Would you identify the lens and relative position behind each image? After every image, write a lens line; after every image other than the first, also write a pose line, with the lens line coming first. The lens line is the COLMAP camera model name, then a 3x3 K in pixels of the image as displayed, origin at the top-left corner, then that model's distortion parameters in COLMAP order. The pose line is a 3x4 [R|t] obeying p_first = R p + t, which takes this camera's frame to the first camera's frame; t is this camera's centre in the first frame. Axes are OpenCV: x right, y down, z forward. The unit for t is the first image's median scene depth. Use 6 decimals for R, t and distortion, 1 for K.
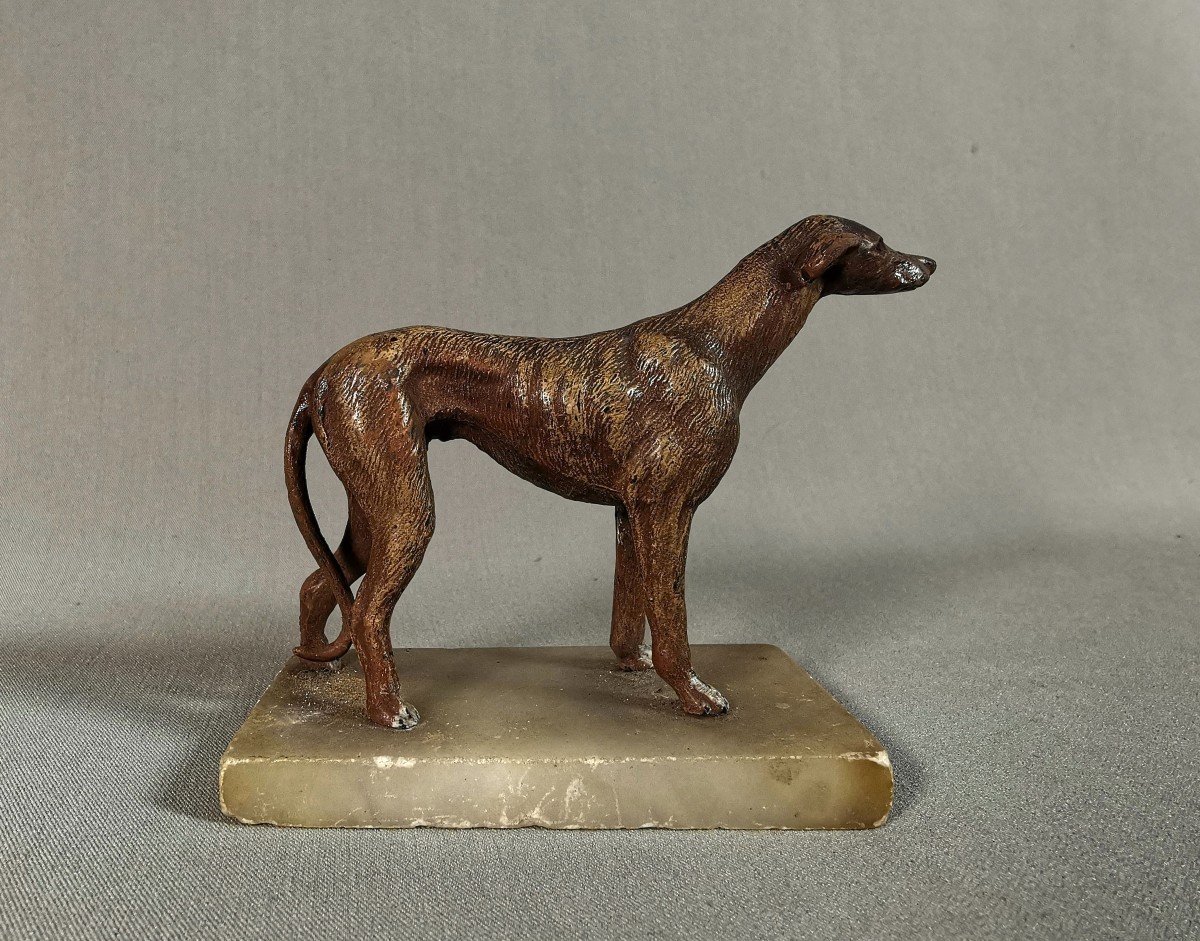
lens RADIAL K [[859.9, 0, 444.7], [0, 859.9, 460.9], [0, 0, 1]] dist [-0.059341, 0.047114]
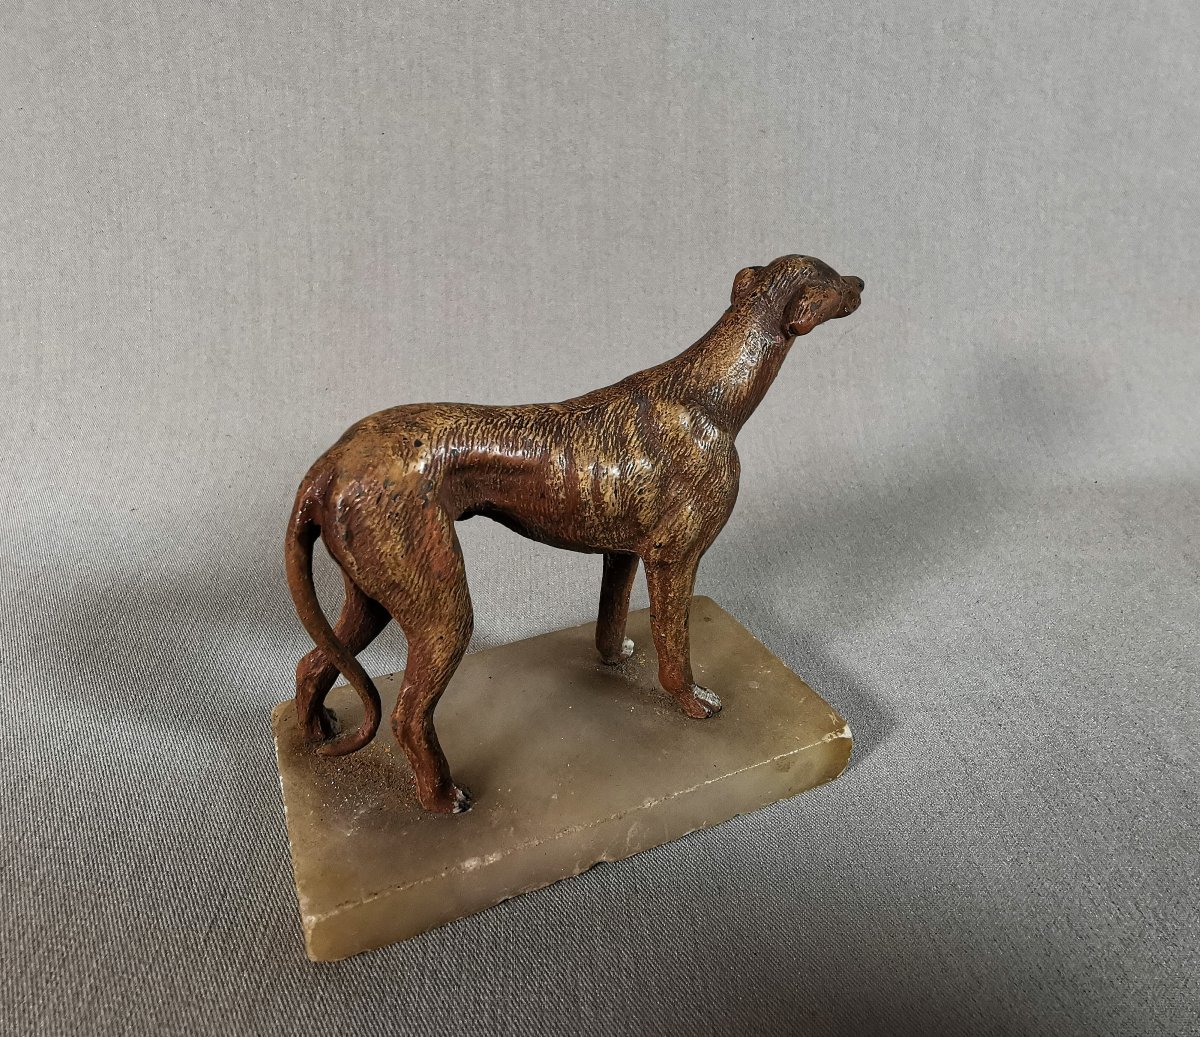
lens RADIAL K [[857.6, 0, 557.4], [0, 857.6, 448.2], [0, 0, 1]] dist [-0.059511, 0.026948]
pose [[0.896324, -0.154524, 0.415602, -0.303674], [0.030560, 0.956609, 0.289768, -0.395928], [-0.442345, -0.247025, 0.862154, 0.179743]]
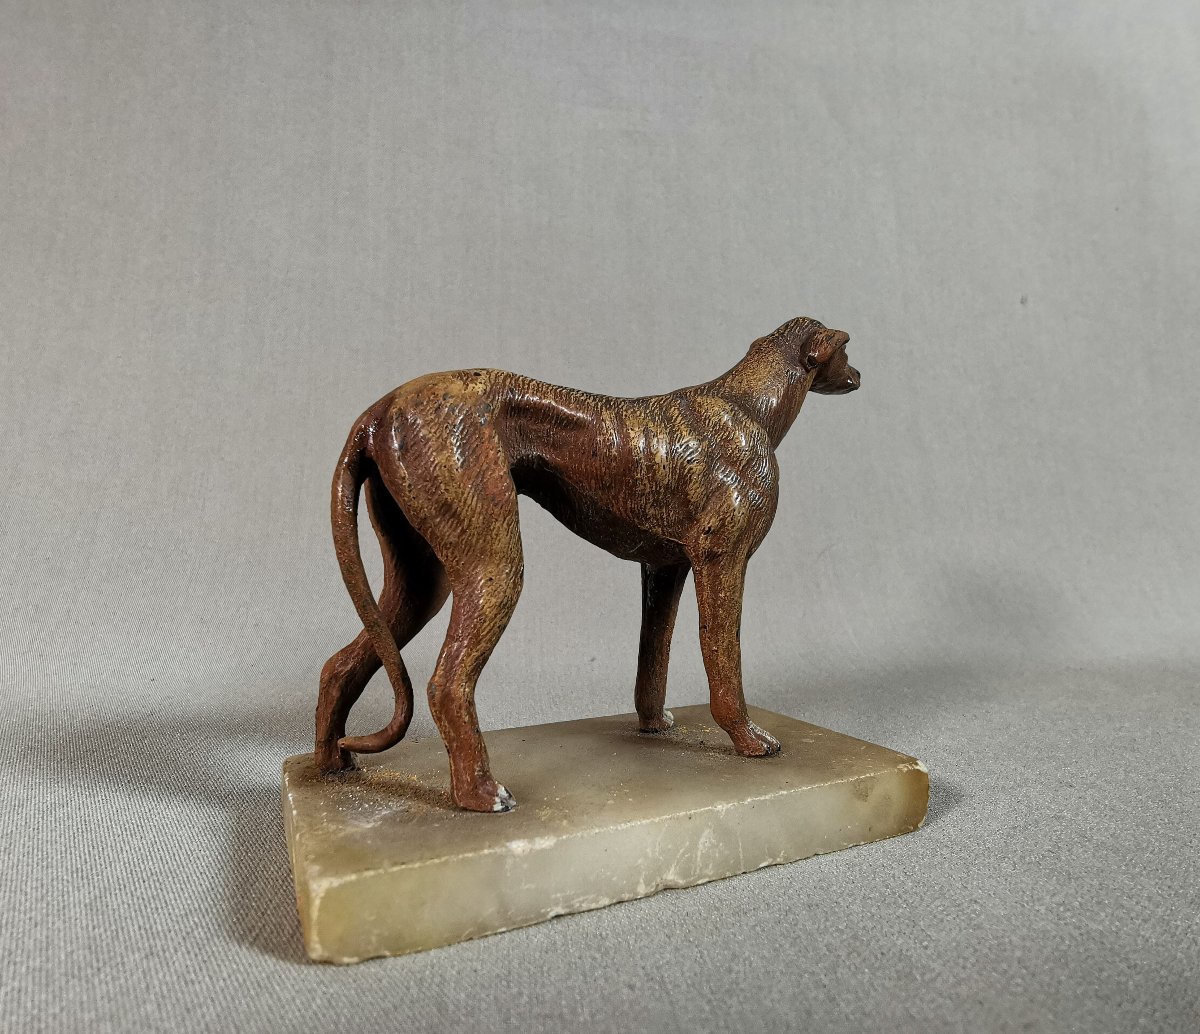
lens RADIAL K [[743.4, 0, 557.0], [0, 743.4, 558.6], [0, 0, 1]] dist [-0.045587, 0.009852]
pose [[0.884595, 0.005507, 0.466327, -0.354635], [0.029385, 0.997285, -0.067519, 0.109476], [-0.465433, 0.073430, 0.882032, 0.293741]]
